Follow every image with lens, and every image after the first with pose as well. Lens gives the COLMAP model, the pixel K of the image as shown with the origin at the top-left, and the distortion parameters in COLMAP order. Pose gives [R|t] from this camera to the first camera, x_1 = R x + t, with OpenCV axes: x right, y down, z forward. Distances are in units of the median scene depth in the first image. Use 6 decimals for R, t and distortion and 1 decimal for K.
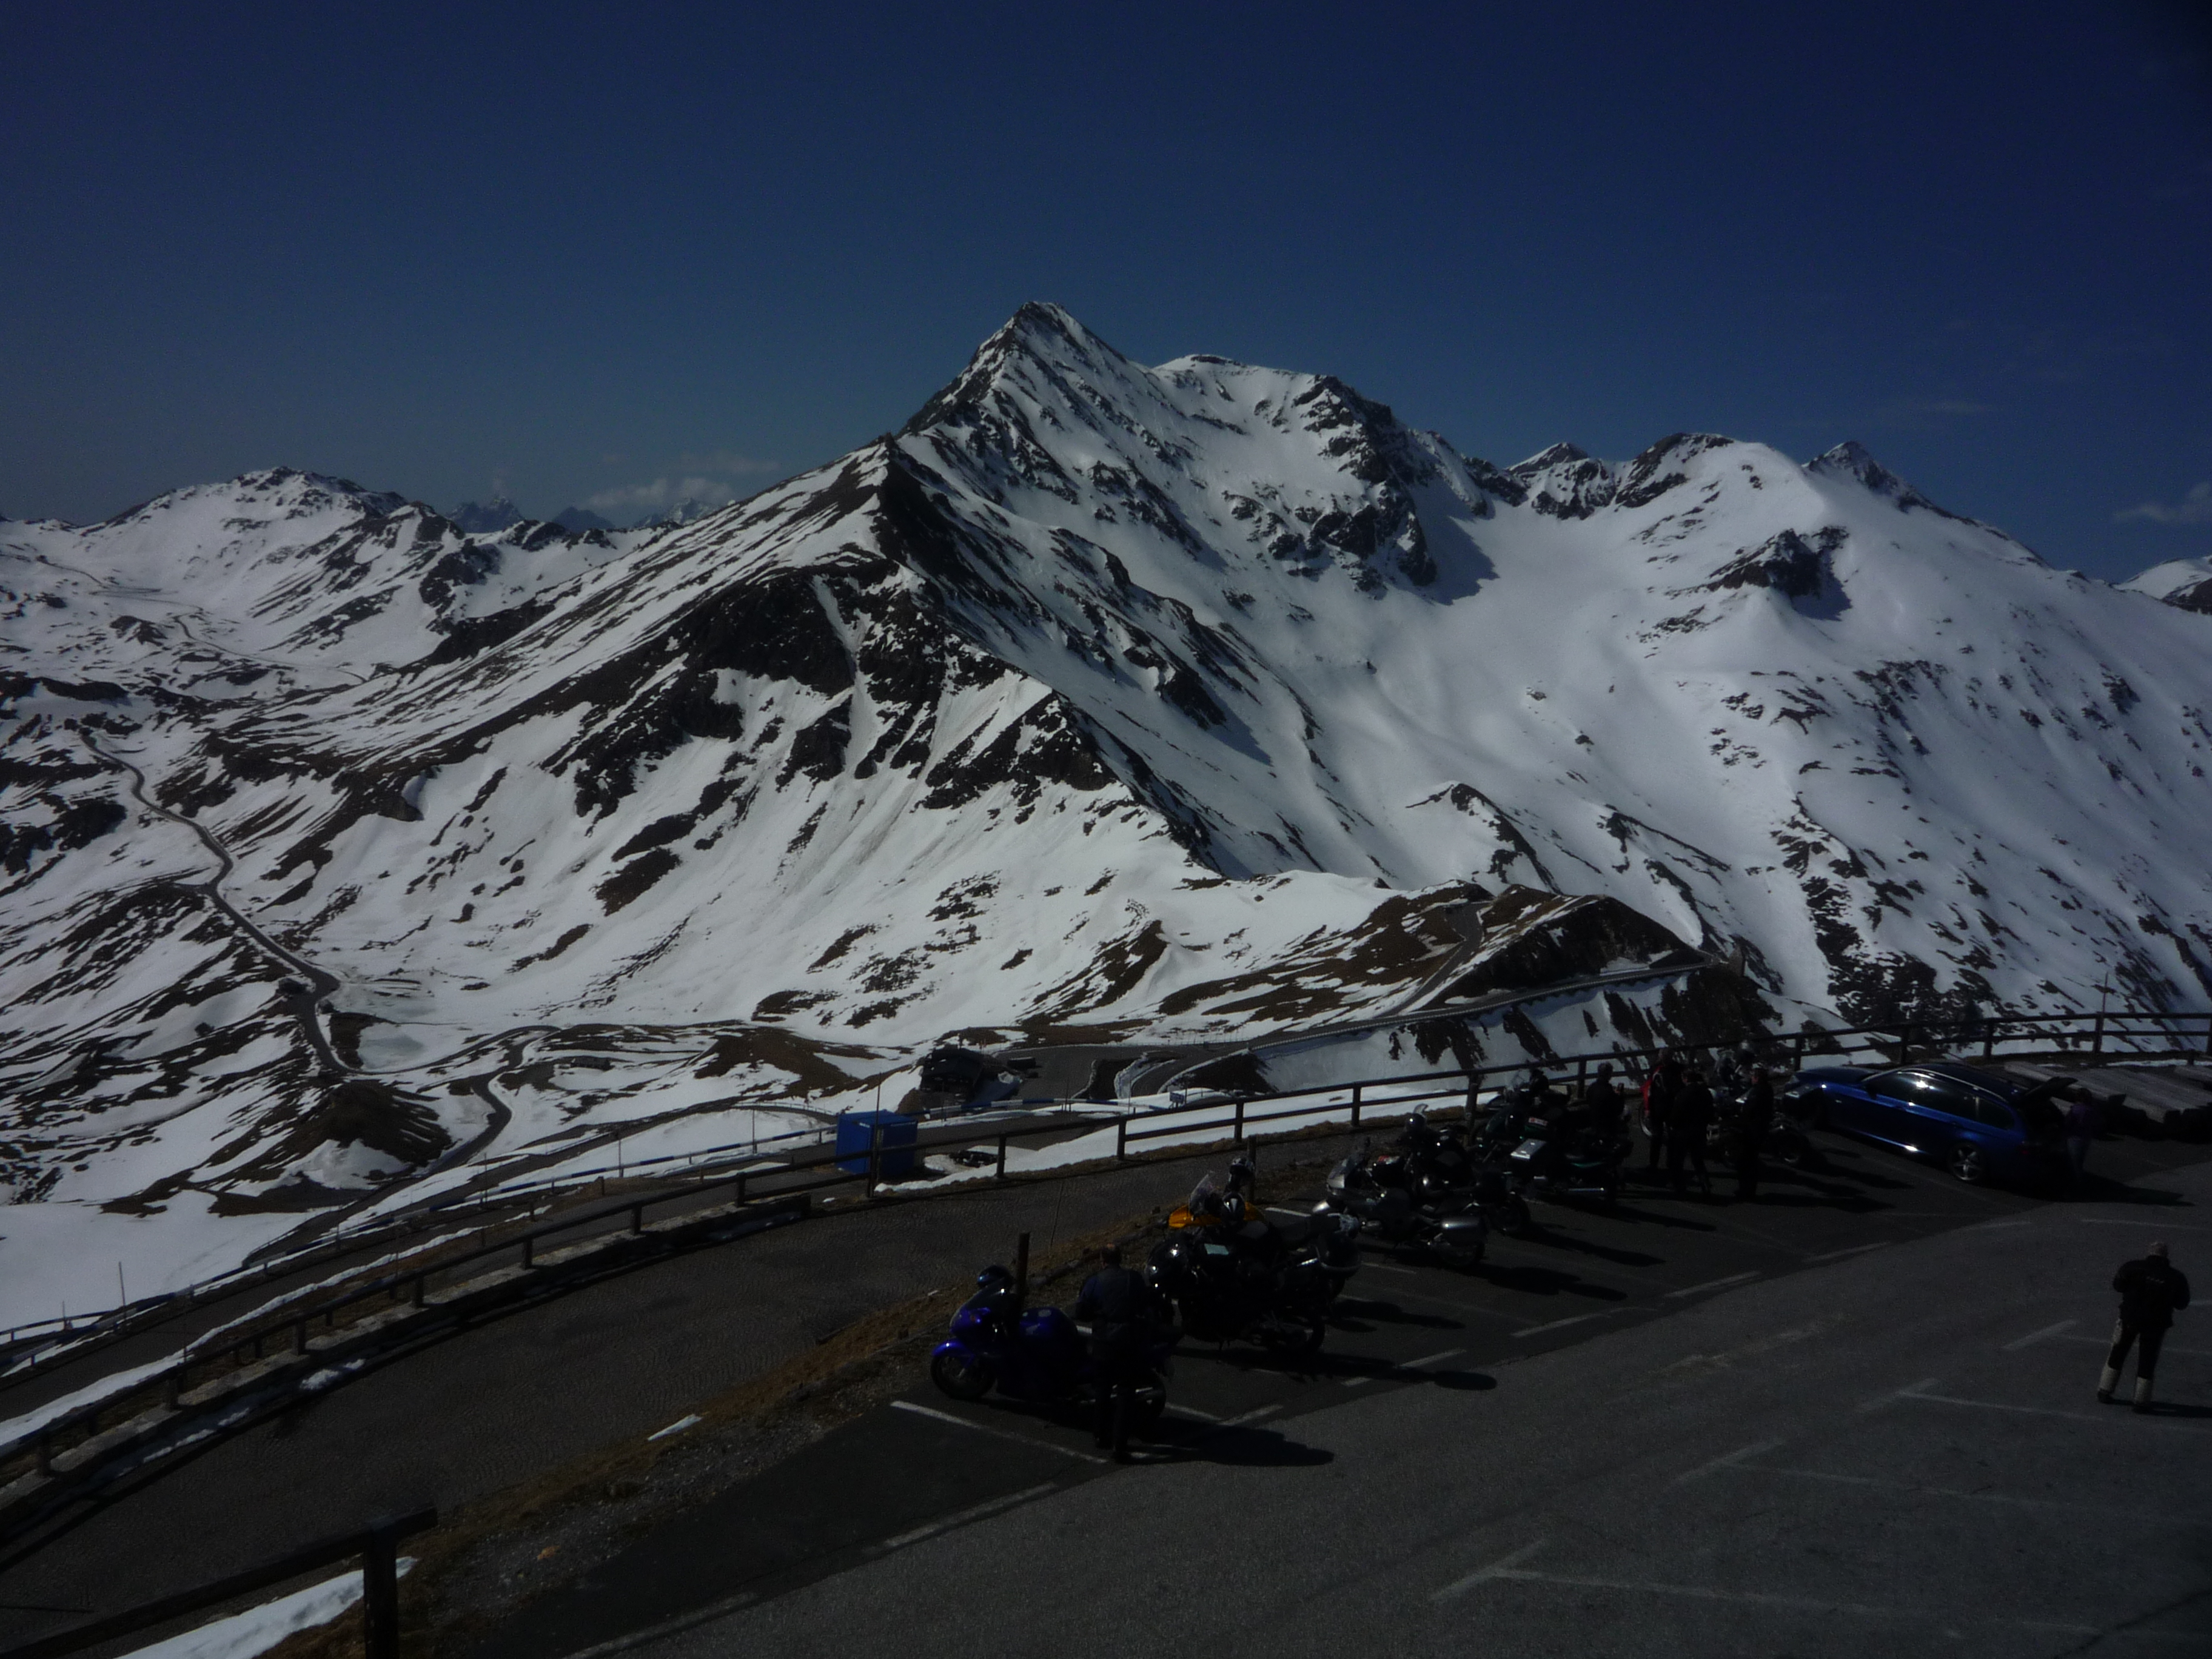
lens RADIAL K [[1916.6, 0, 1106.0], [0, 1916.6, 829.5], [0, 0, 1]] dist [-0.088592, 0.024879]
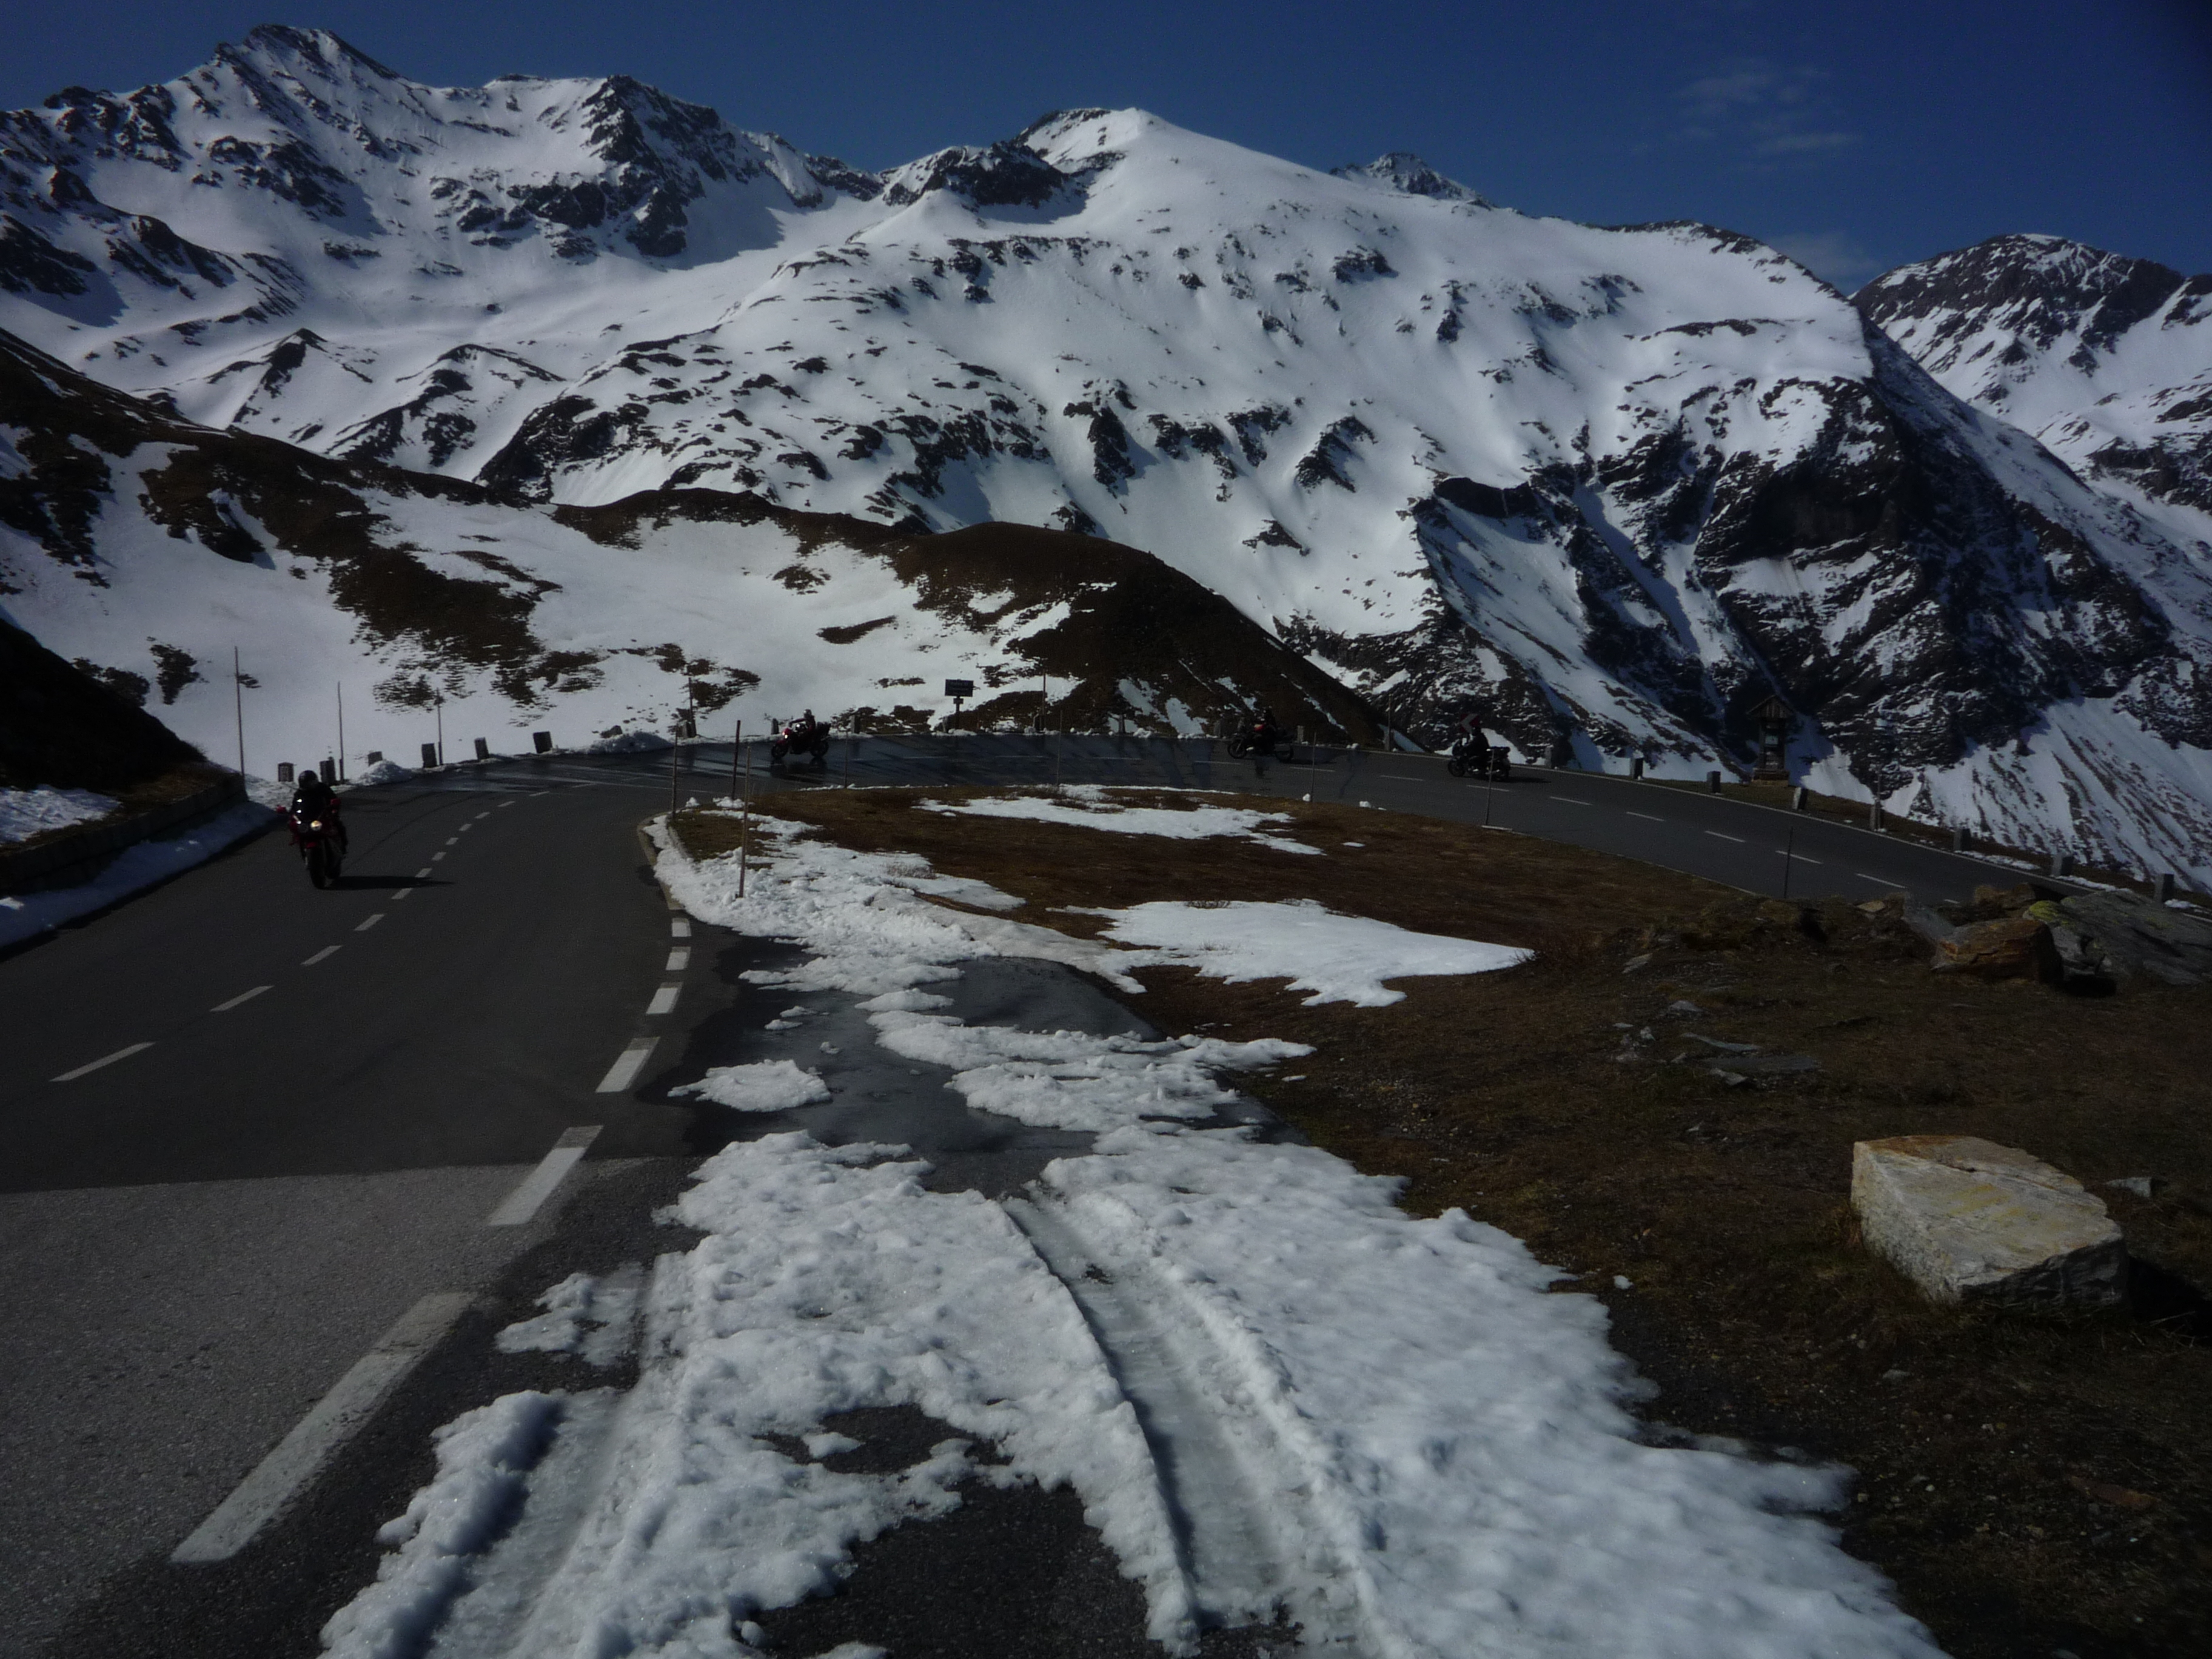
lens RADIAL K [[1916.6, 0, 1106.0], [0, 1916.6, 829.5], [0, 0, 1]] dist [-0.088592, 0.024879]
pose [[0.991523, -0.066451, -0.111651, 0.486046], [0.065105, 0.997755, -0.015665, 0.192126], [0.112441, 0.008264, 0.993624, 0.090153]]
